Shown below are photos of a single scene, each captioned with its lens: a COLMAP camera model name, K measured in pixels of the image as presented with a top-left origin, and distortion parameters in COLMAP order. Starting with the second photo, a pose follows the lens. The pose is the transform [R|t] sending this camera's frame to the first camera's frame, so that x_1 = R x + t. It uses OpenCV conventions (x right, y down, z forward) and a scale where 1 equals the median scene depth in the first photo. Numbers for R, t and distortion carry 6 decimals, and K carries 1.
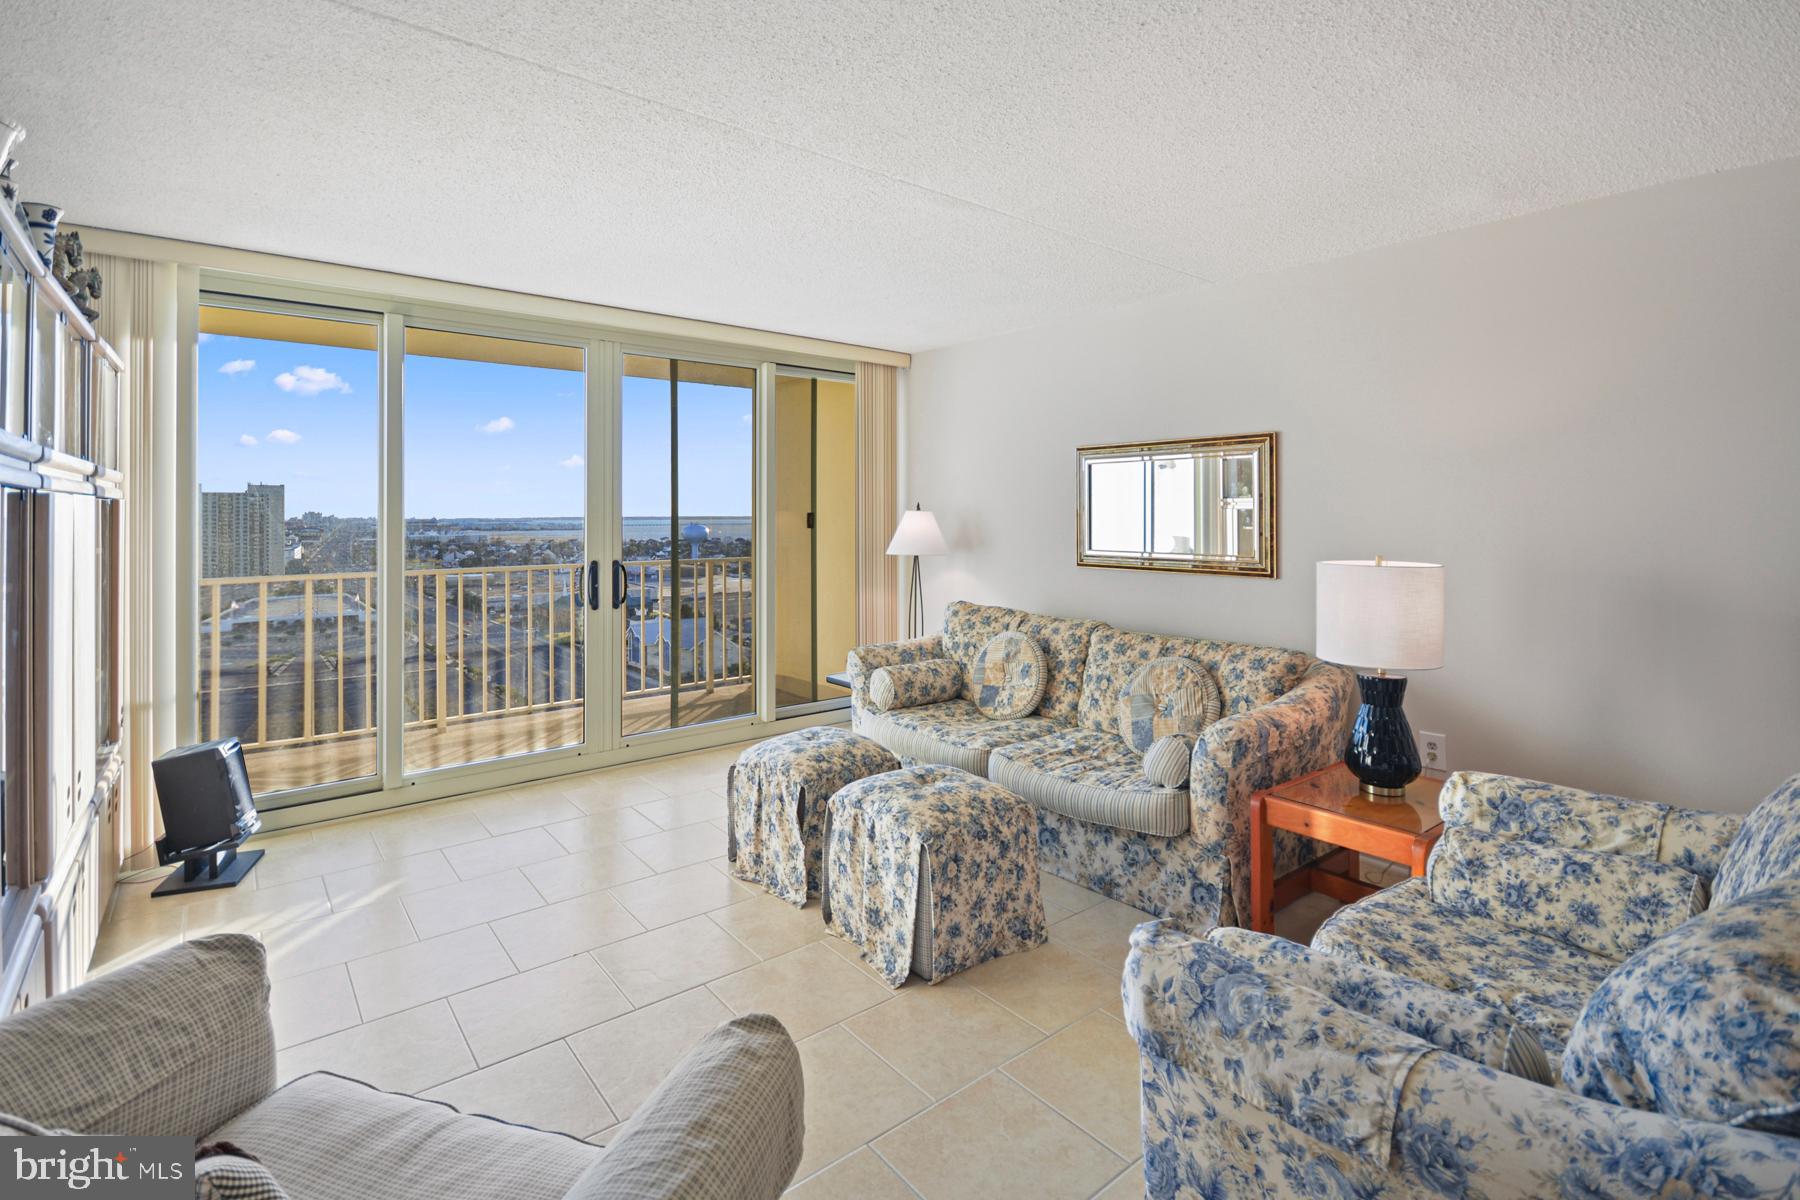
lens RADIAL K [[844.8, 0, 891.0], [0, 844.8, 525.6], [0, 0, 1]] dist [-0.000245, -0.005879]
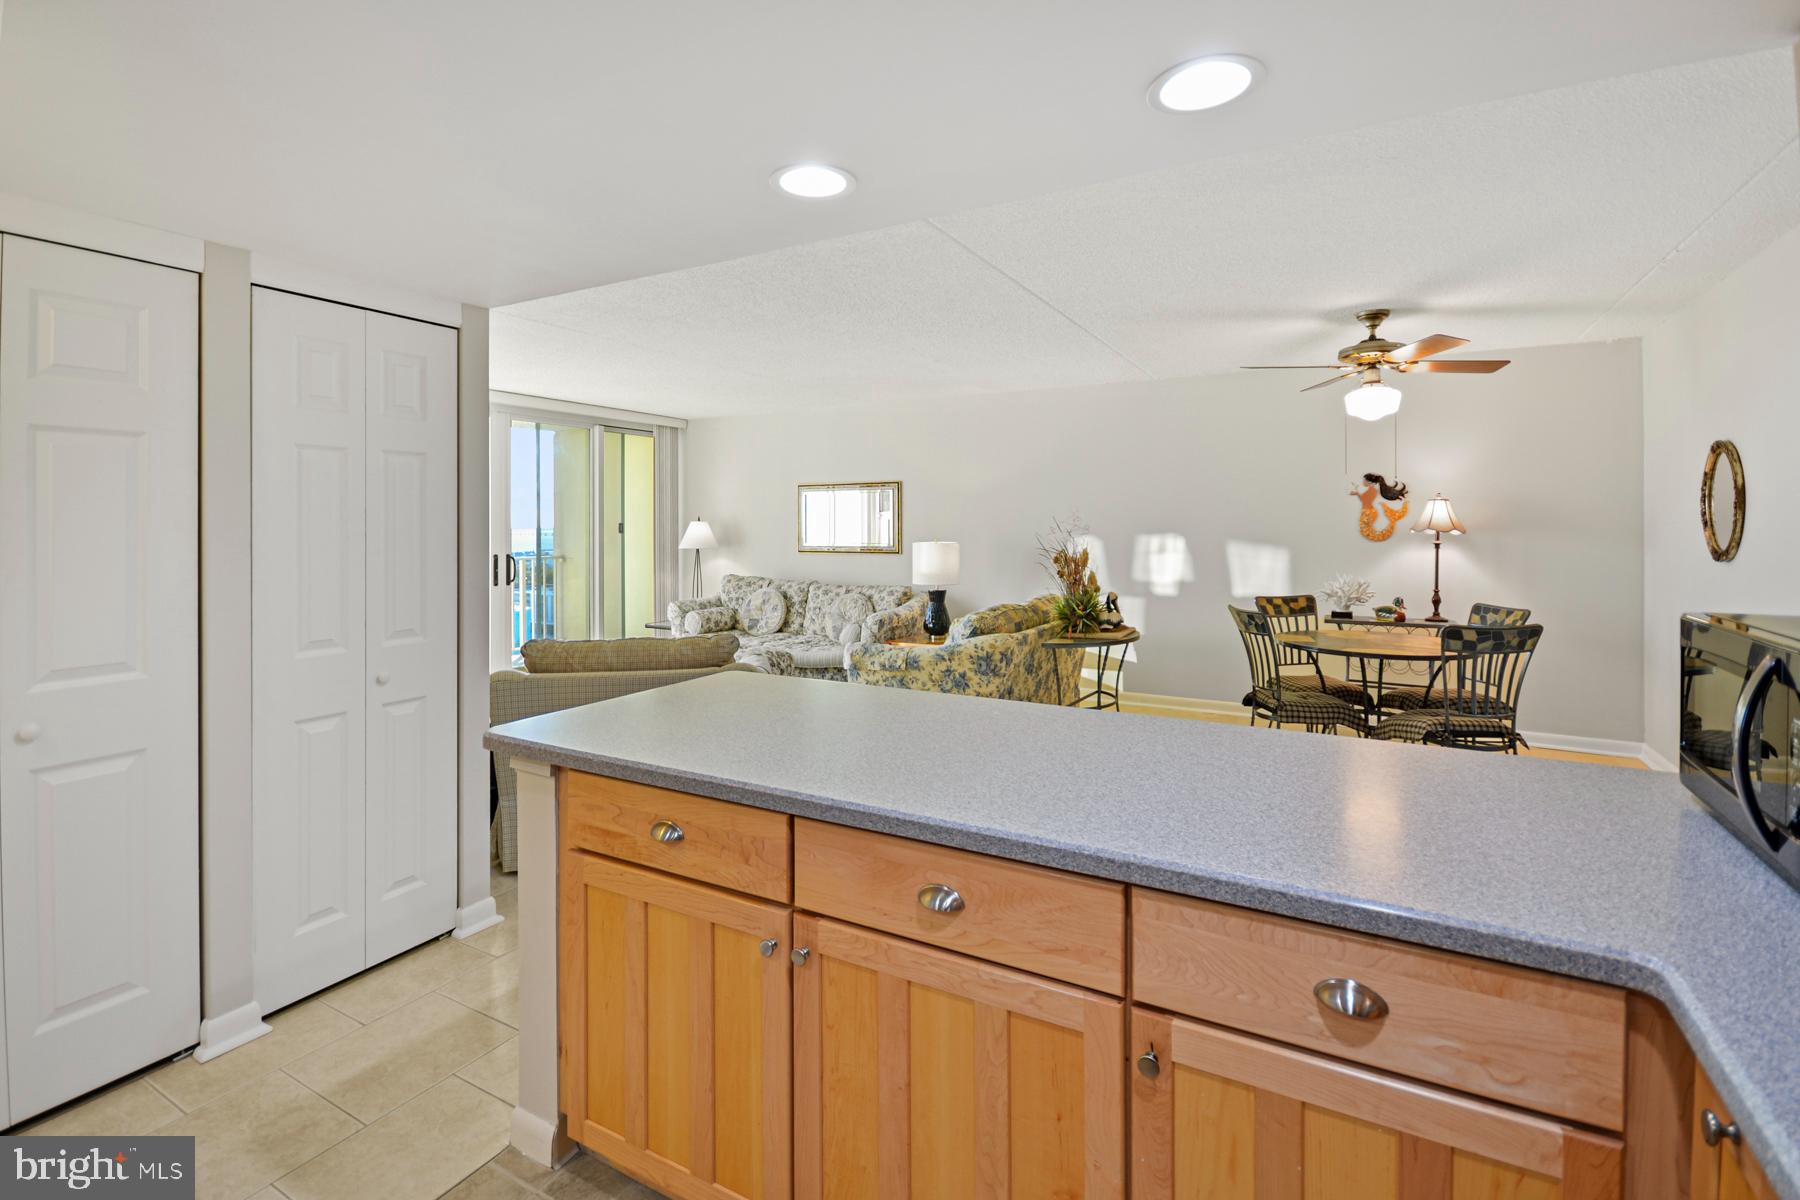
lens RADIAL K [[844.8, 0, 886.1], [0, 844.8, 528.0], [0, 0, 1]] dist [-0.000245, -0.005879]
pose [[0.929617, -0.006584, 0.368467, -0.288171], [0.010014, 0.999923, -0.007397, 0.014414], [-0.368390, 0.010566, 0.929611, -0.787156]]
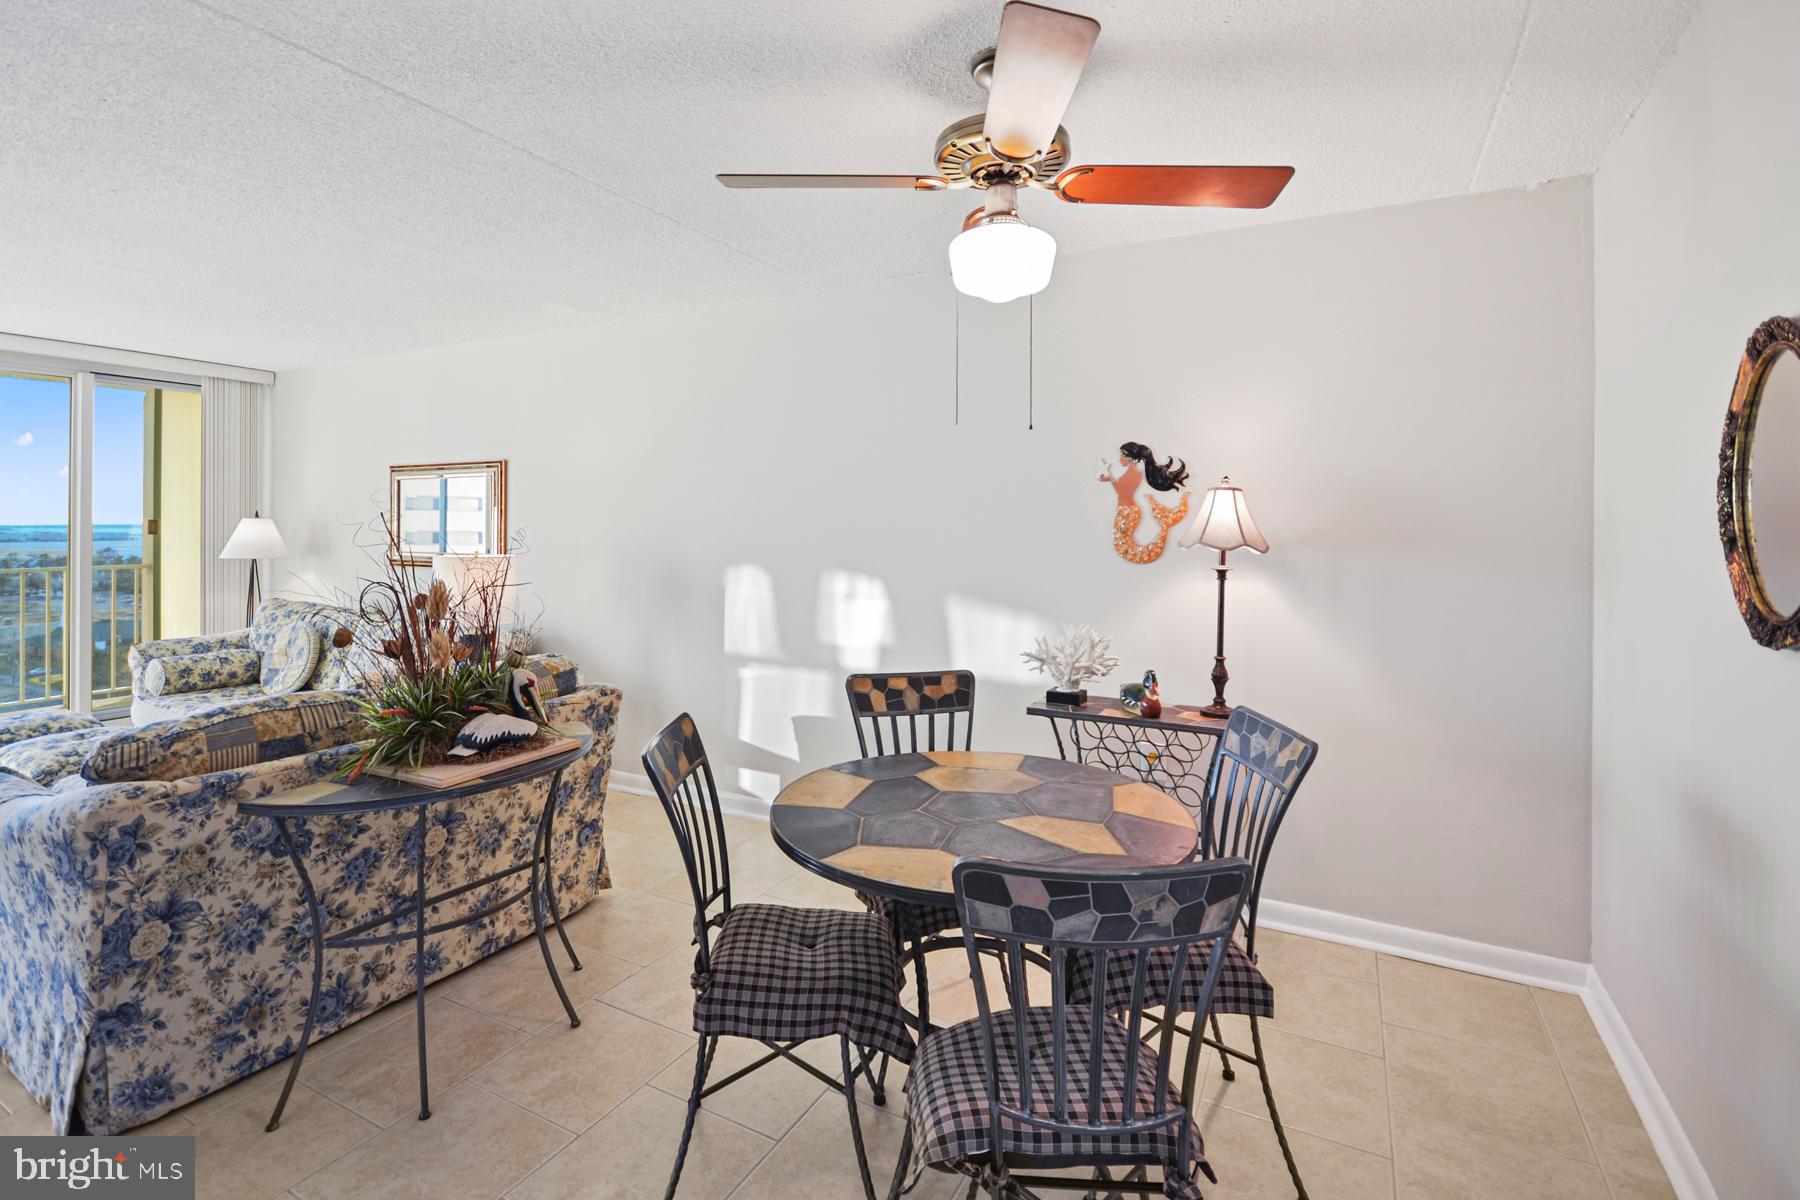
lens RADIAL K [[844.8, 0, 913.1], [0, 844.8, 524.6], [0, 0, 1]] dist [-0.000245, -0.005879]
pose [[0.915702, 0.002001, 0.401854, 0.469661], [0.002330, 0.999944, -0.010287, 0.006022], [-0.401852, 0.010356, 0.915646, -0.427194]]
